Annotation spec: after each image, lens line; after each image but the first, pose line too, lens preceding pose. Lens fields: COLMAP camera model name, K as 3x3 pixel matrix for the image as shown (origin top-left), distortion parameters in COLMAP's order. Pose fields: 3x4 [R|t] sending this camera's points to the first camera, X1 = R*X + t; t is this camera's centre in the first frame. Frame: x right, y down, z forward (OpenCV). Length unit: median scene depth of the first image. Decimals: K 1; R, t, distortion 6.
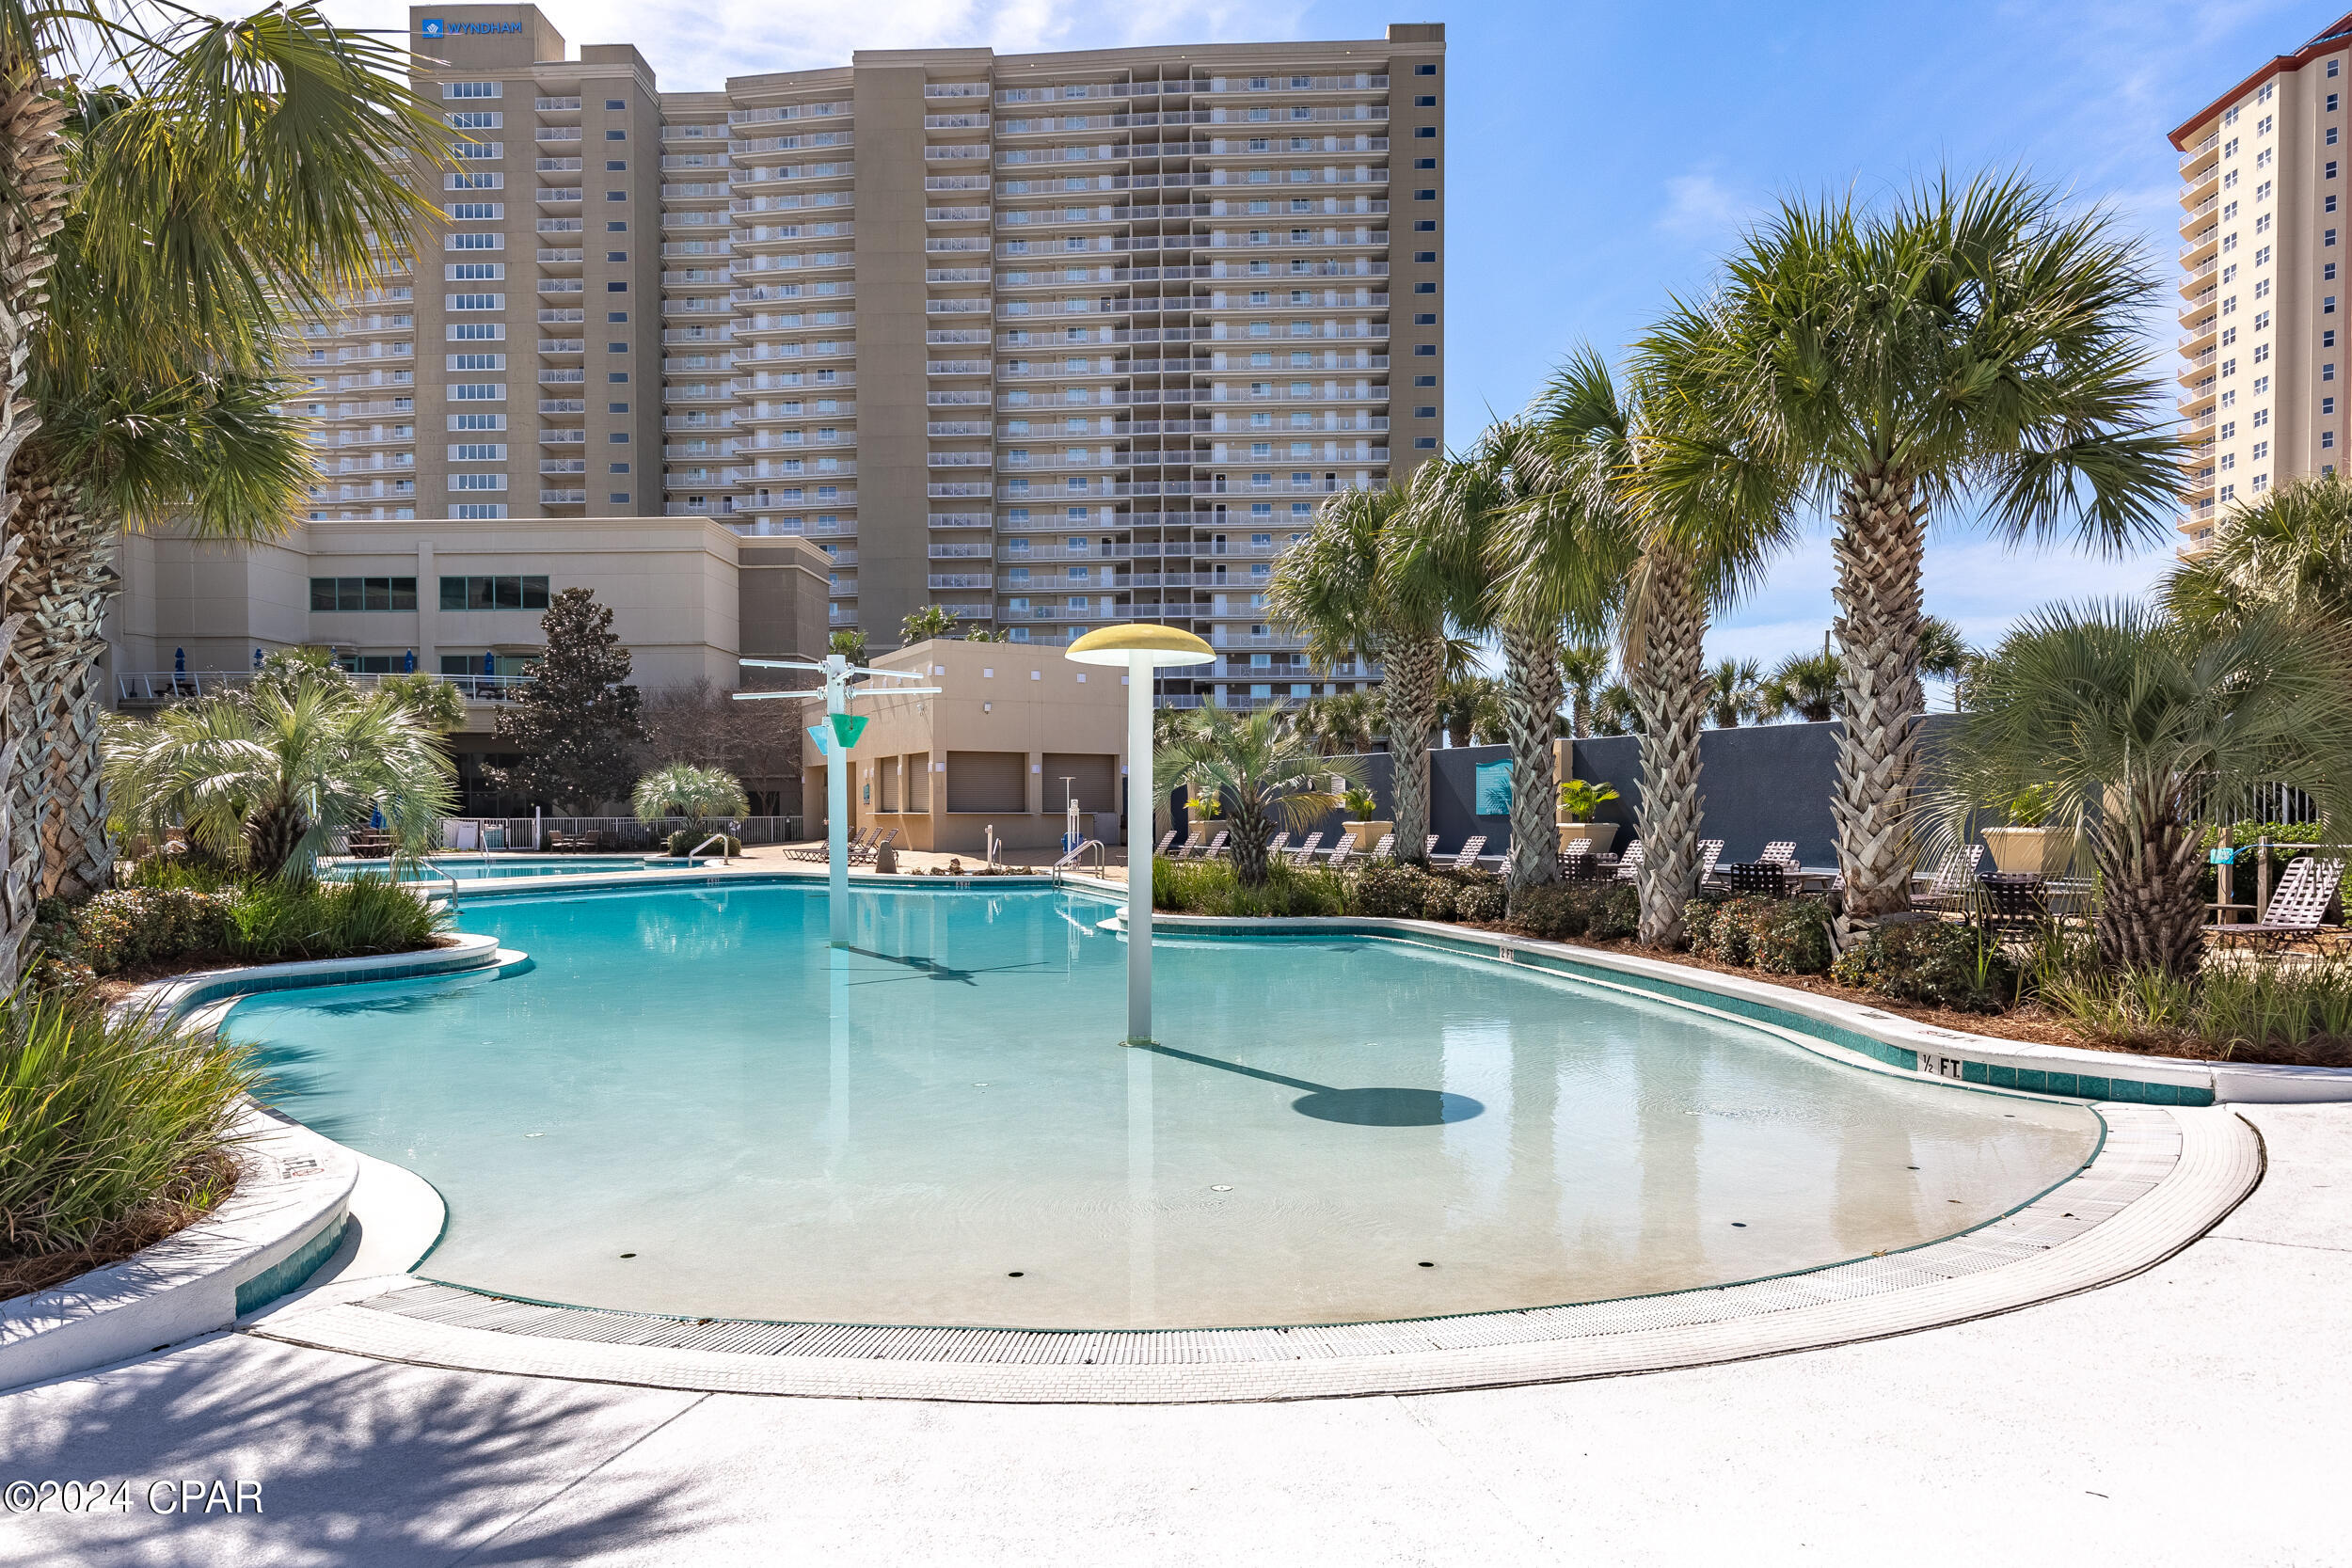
lens RADIAL K [[1424.0, 0, 1175.8], [0, 1424.0, 783.7], [0, 0, 1]] dist [0.004368, 0.001465]
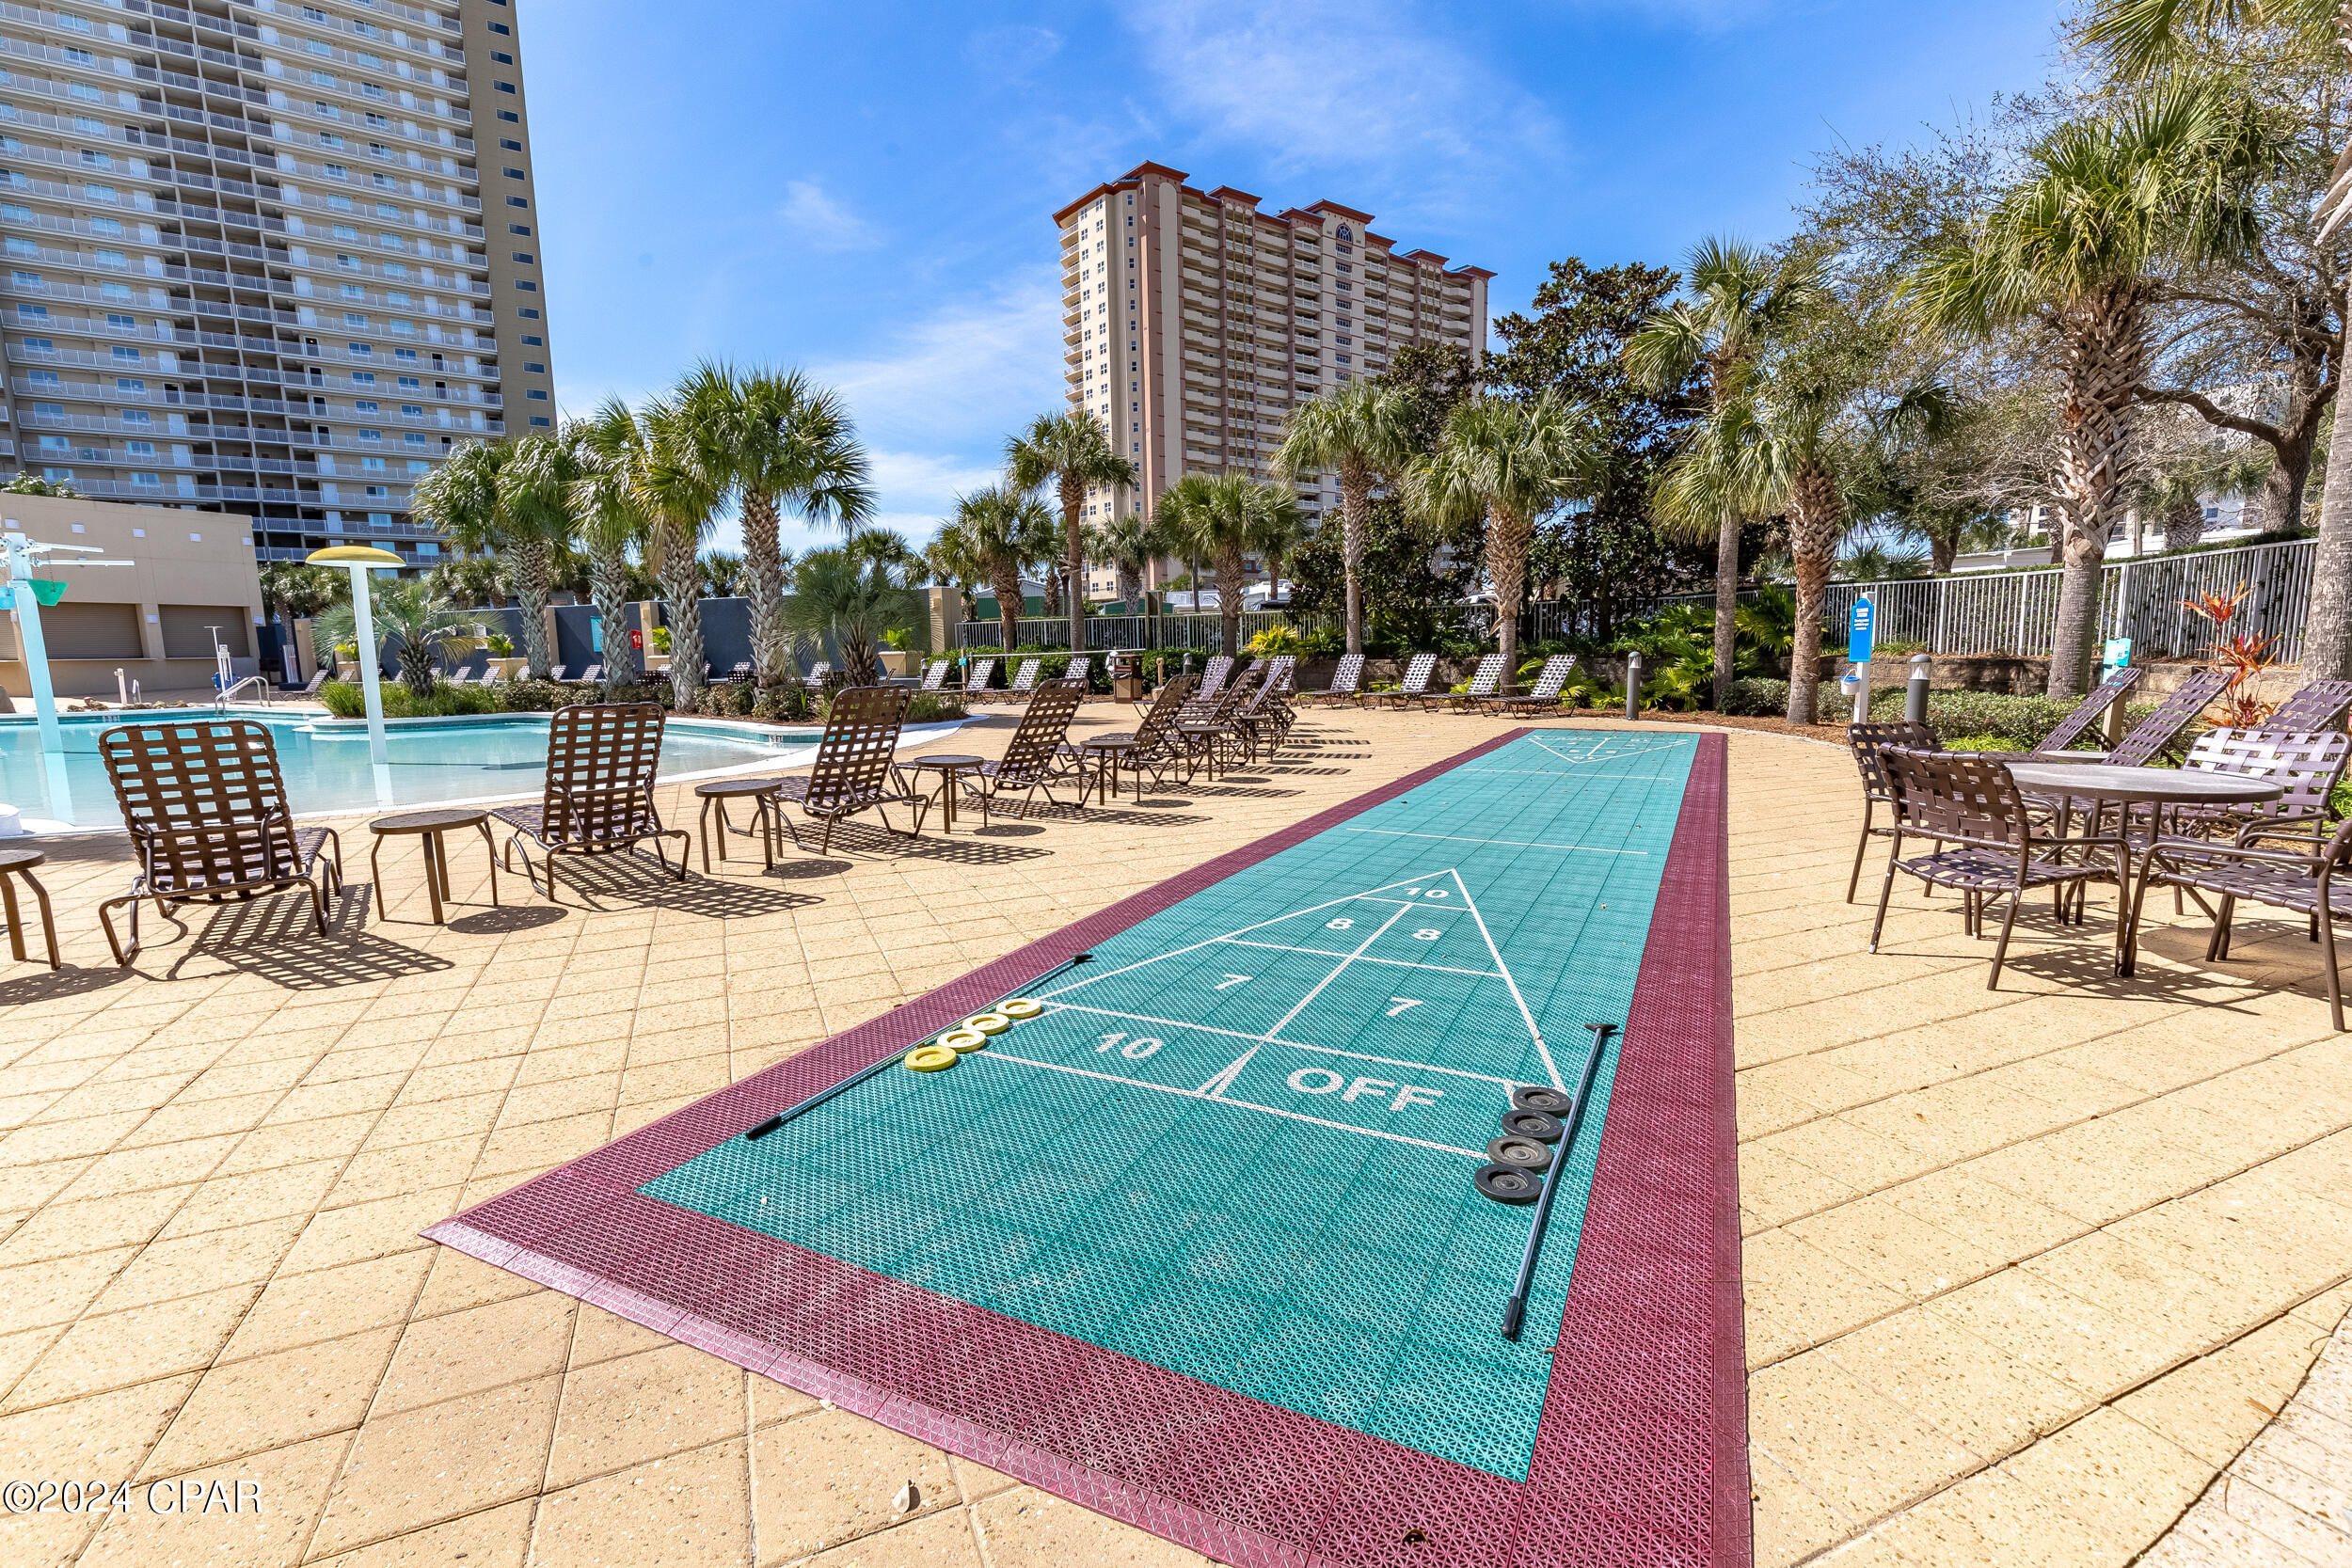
lens RADIAL K [[1039.0, 0, 1178.4], [0, 1039.0, 788.9], [0, 0, 1]] dist [0.006118, 0.000533]
pose [[0.763347, -0.103944, 0.637571, -0.029740], [0.006087, 0.988083, 0.153801, 0.000236], [-0.645960, -0.113523, 0.754883, -0.221626]]
